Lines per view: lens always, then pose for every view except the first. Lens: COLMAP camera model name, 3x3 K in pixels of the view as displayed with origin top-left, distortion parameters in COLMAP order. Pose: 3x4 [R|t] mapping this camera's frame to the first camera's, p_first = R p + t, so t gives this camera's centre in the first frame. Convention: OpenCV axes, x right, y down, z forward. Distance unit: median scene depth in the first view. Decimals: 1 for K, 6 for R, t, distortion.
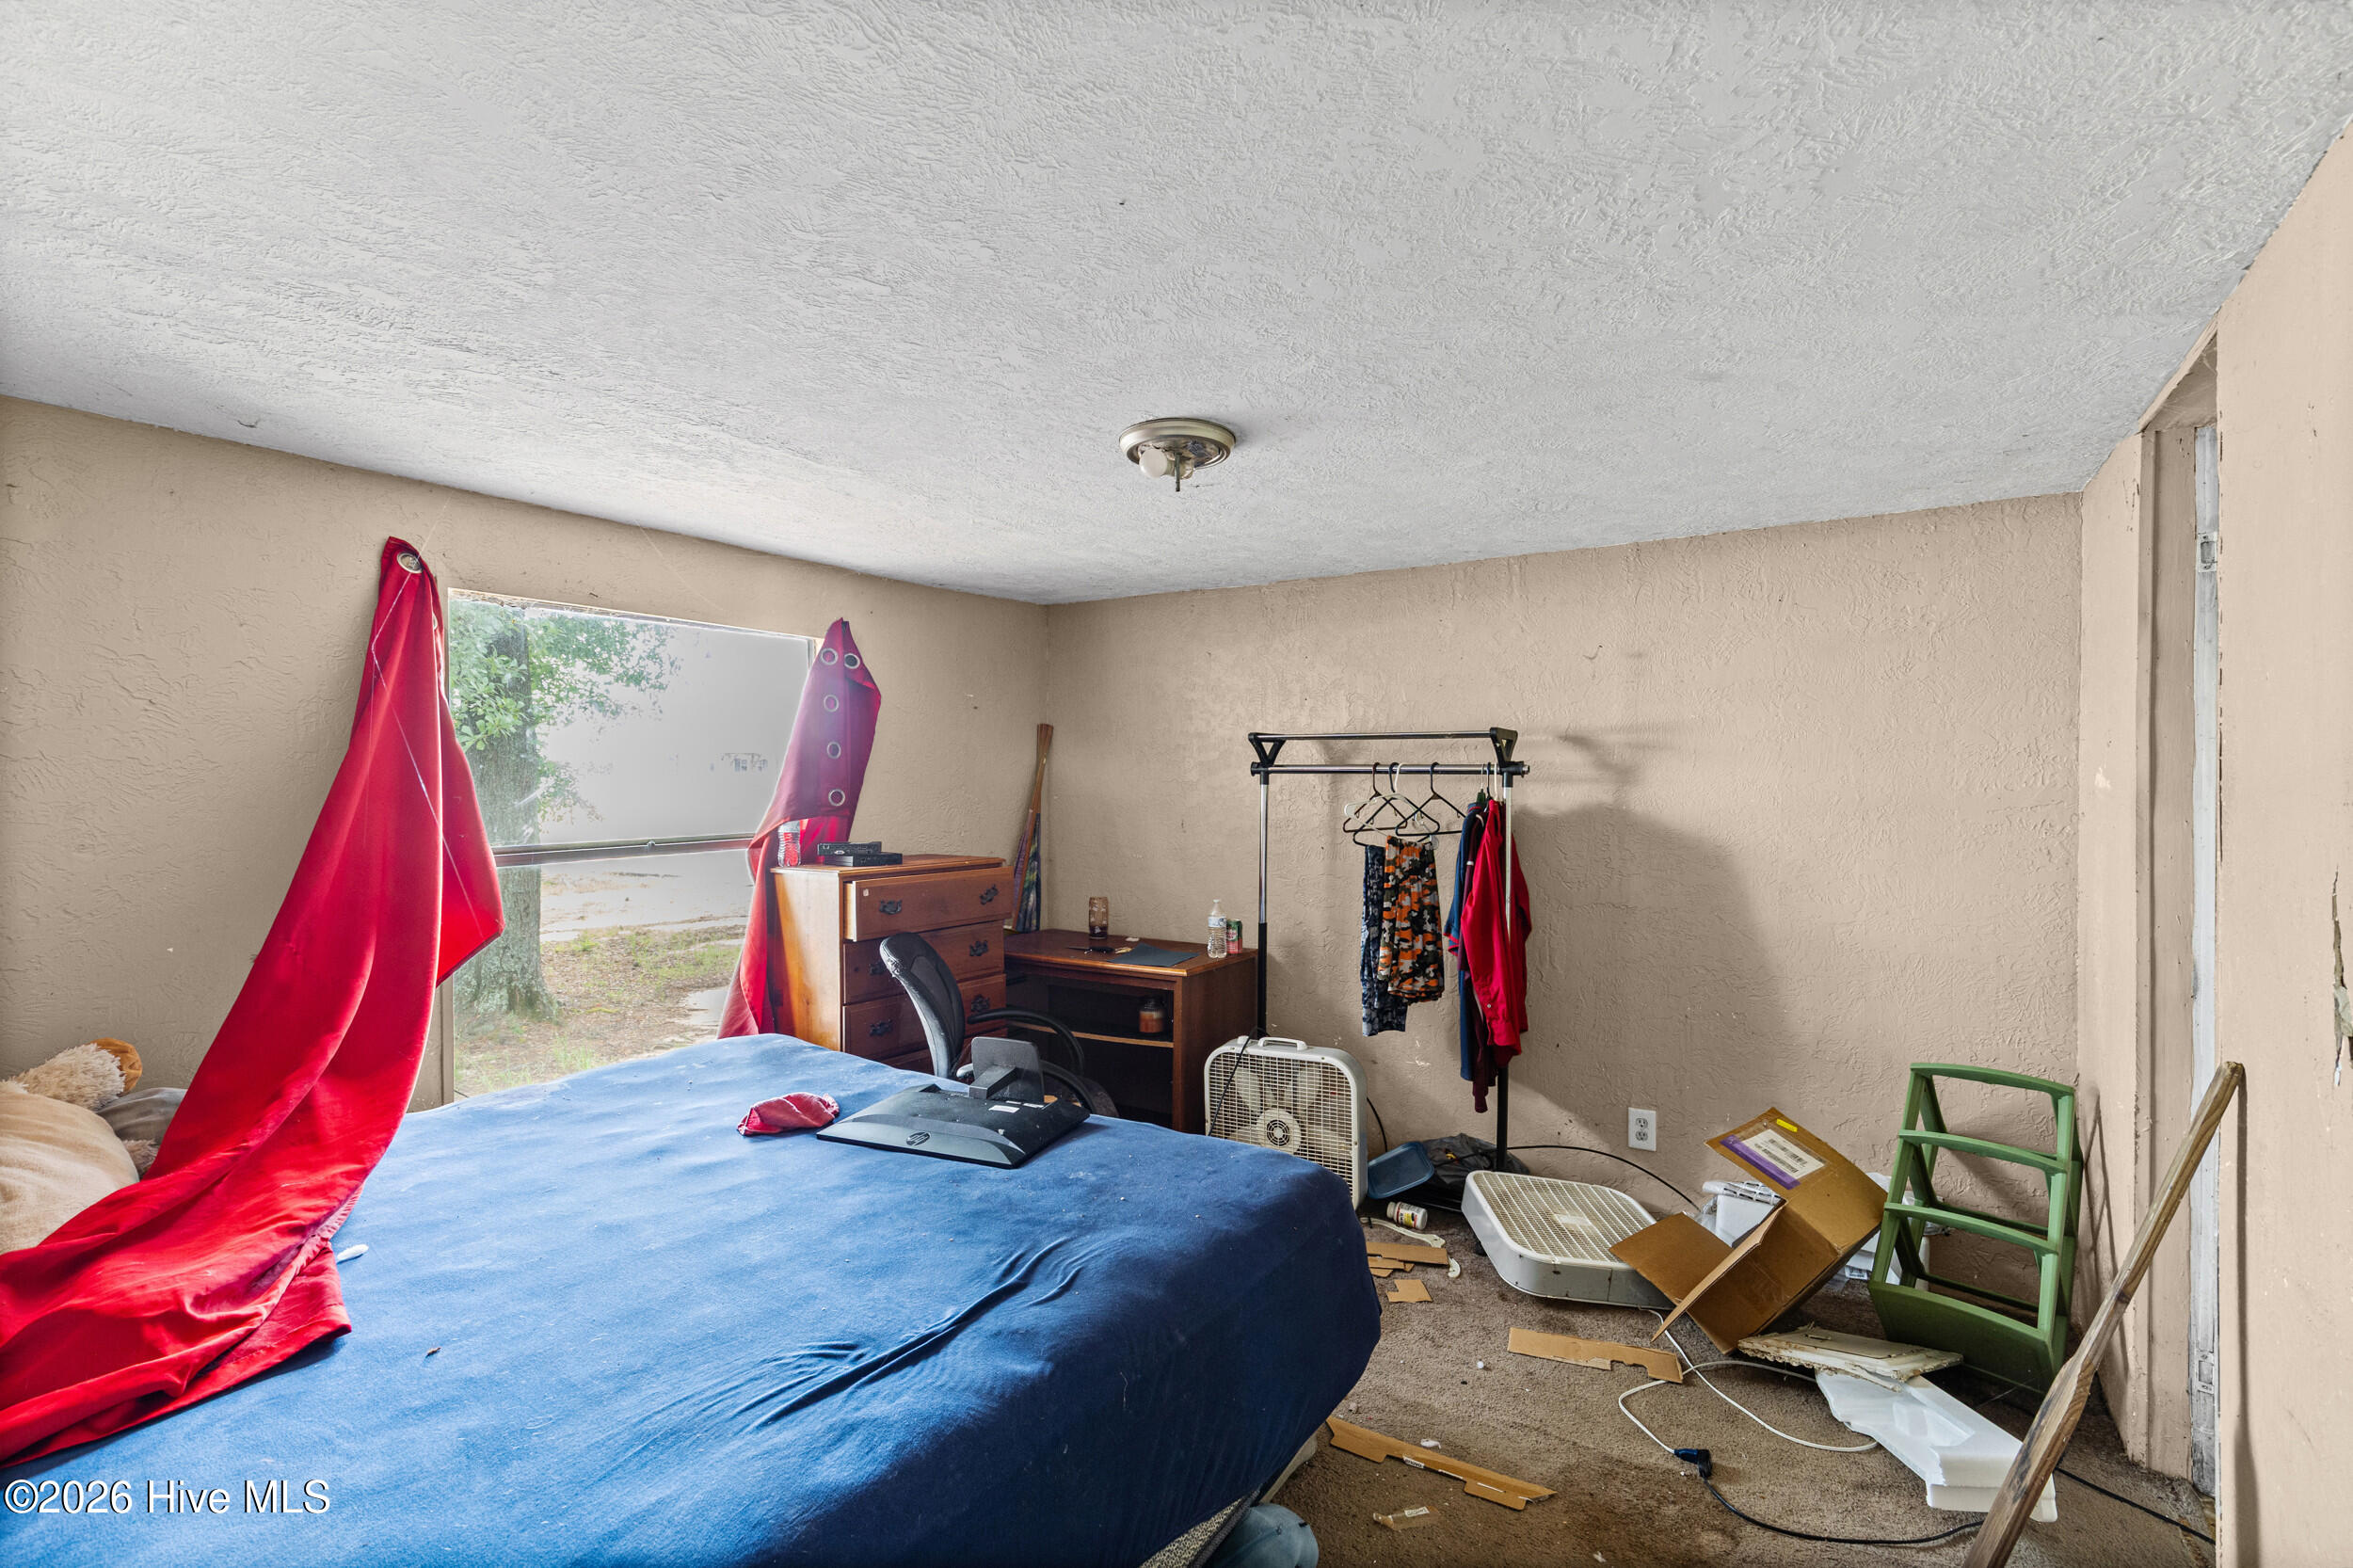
lens RADIAL K [[1090.9, 0, 1178.6], [0, 1090.9, 783.9], [0, 0, 1]] dist [0.003684, 0.000015]
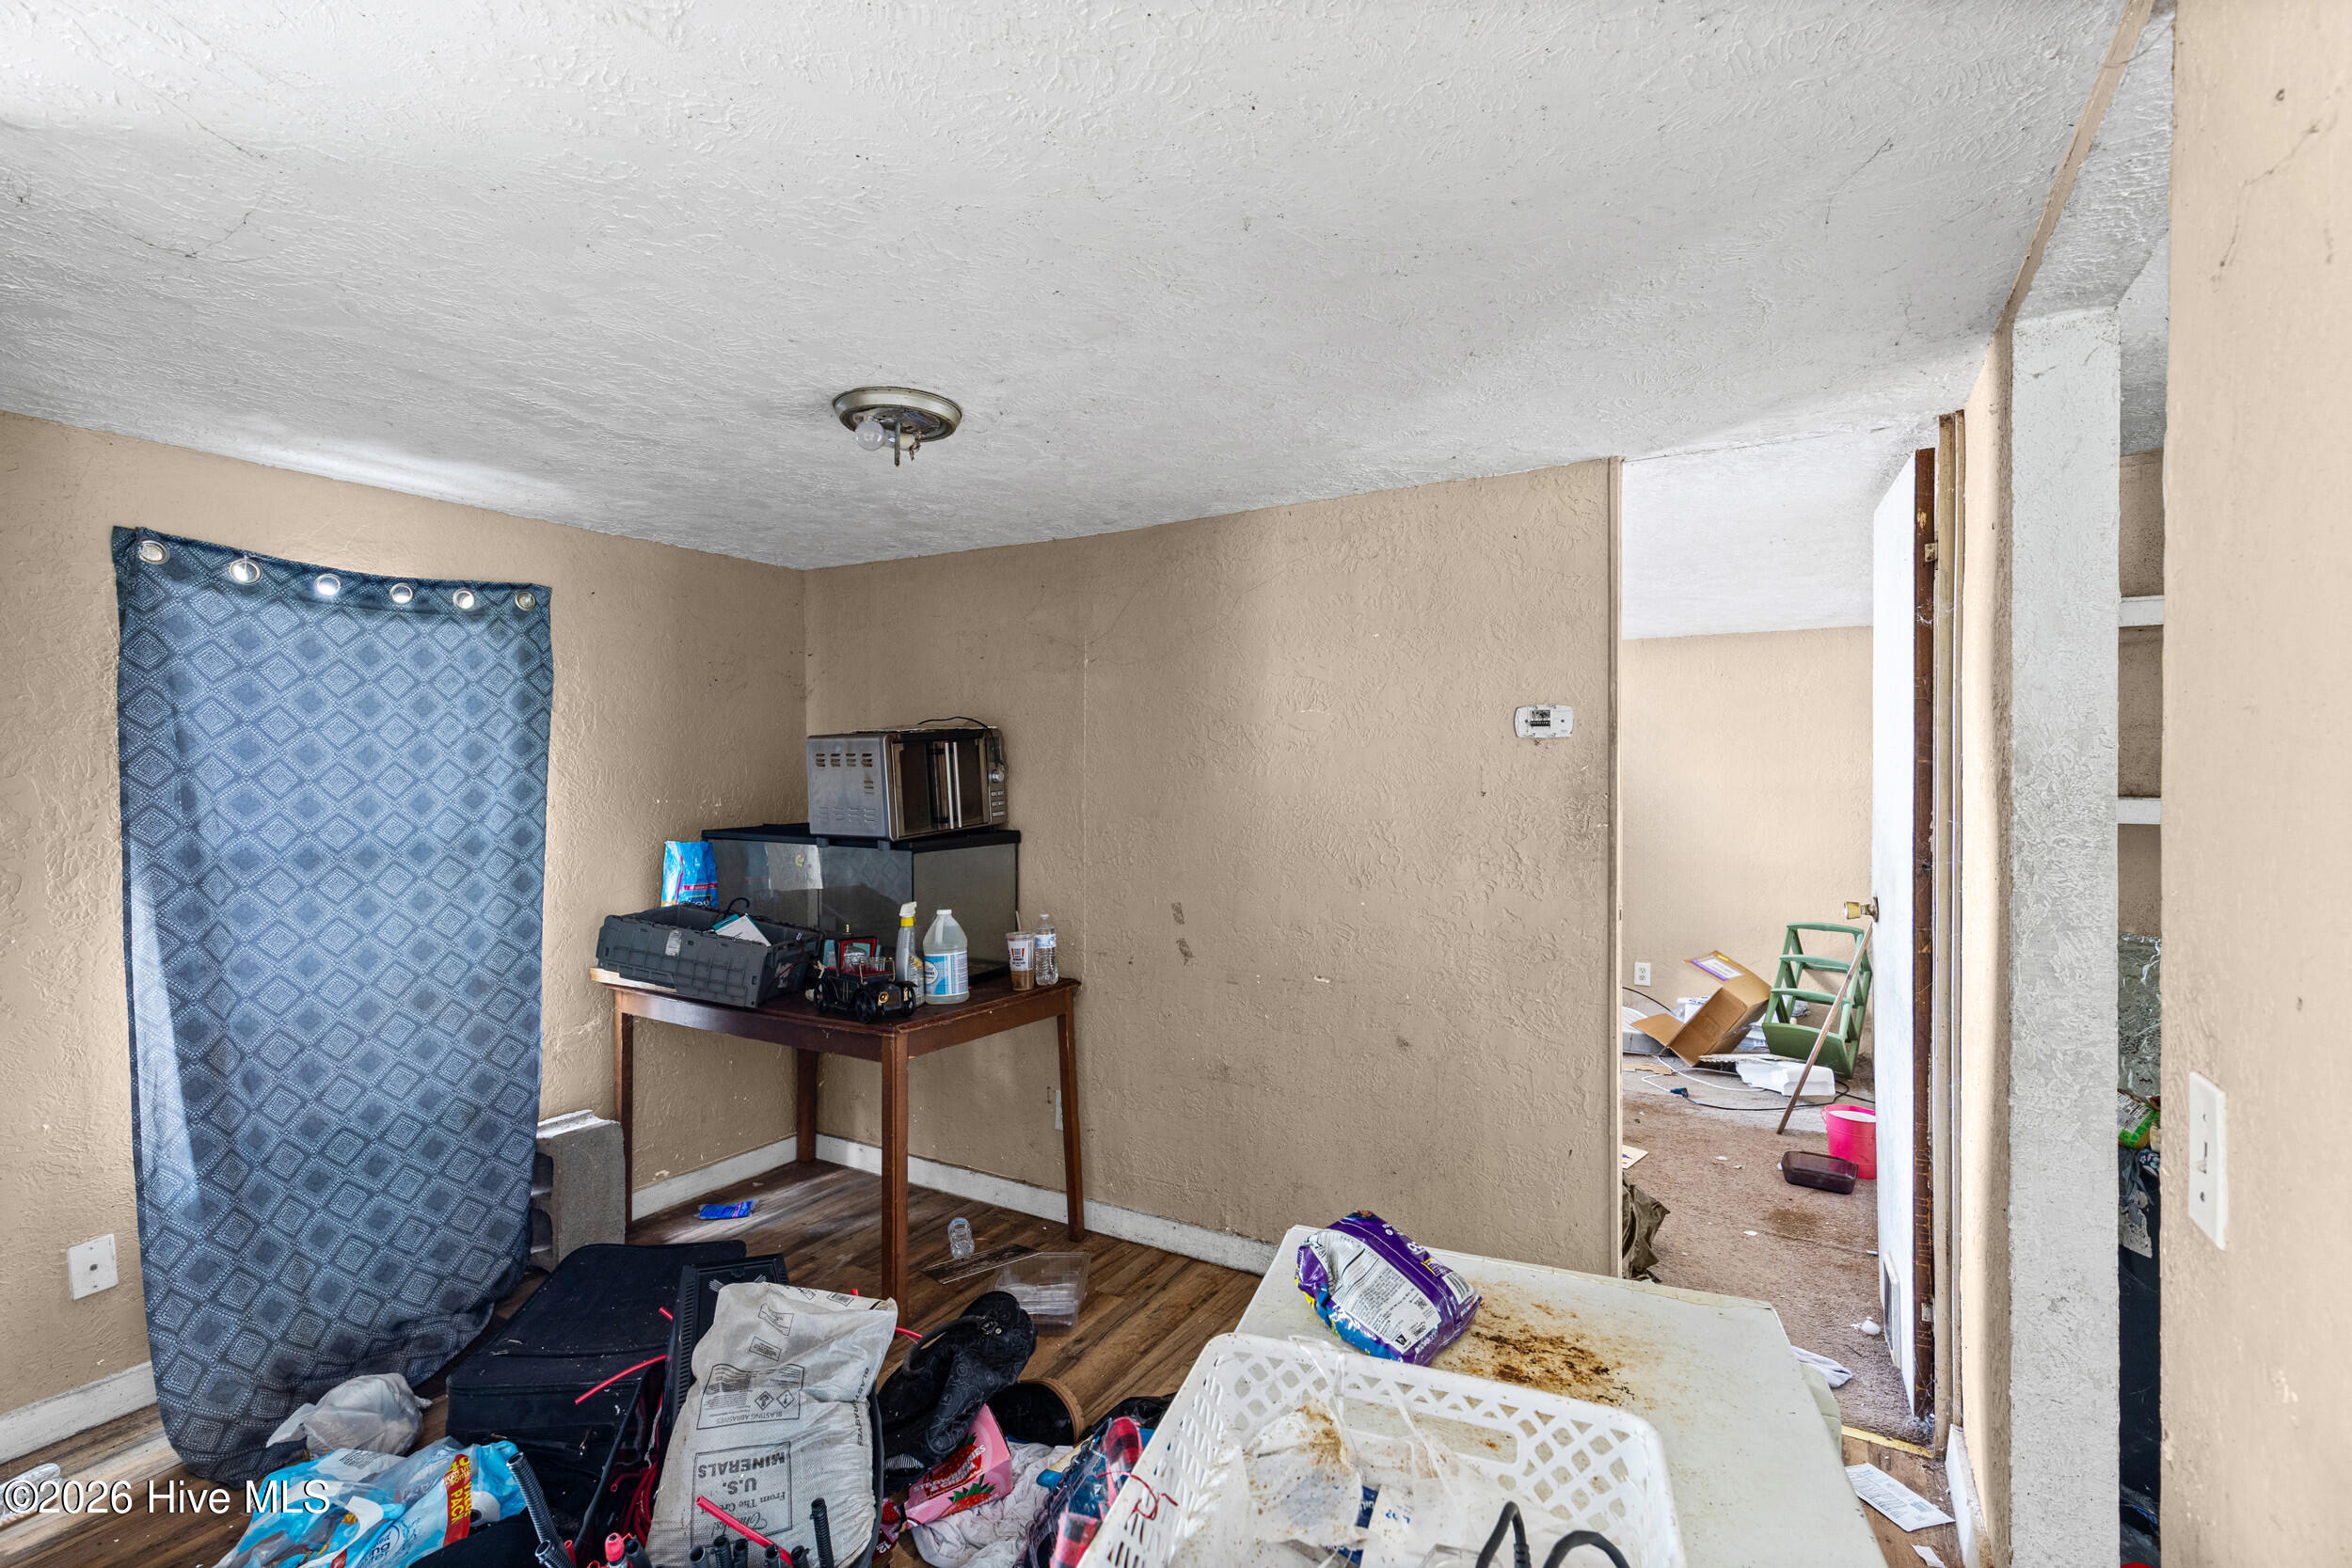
lens RADIAL K [[1090.3, 0, 1173.5], [0, 1090.3, 776.2], [0, 0, 1]] dist [0.003684, 0.000015]
pose [[0.999215, 0.007588, 0.038888, -0.493744], [-0.007603, 0.999971, 0.000226, 0.005505], [-0.038885, -0.000521, 0.999244, -0.893668]]
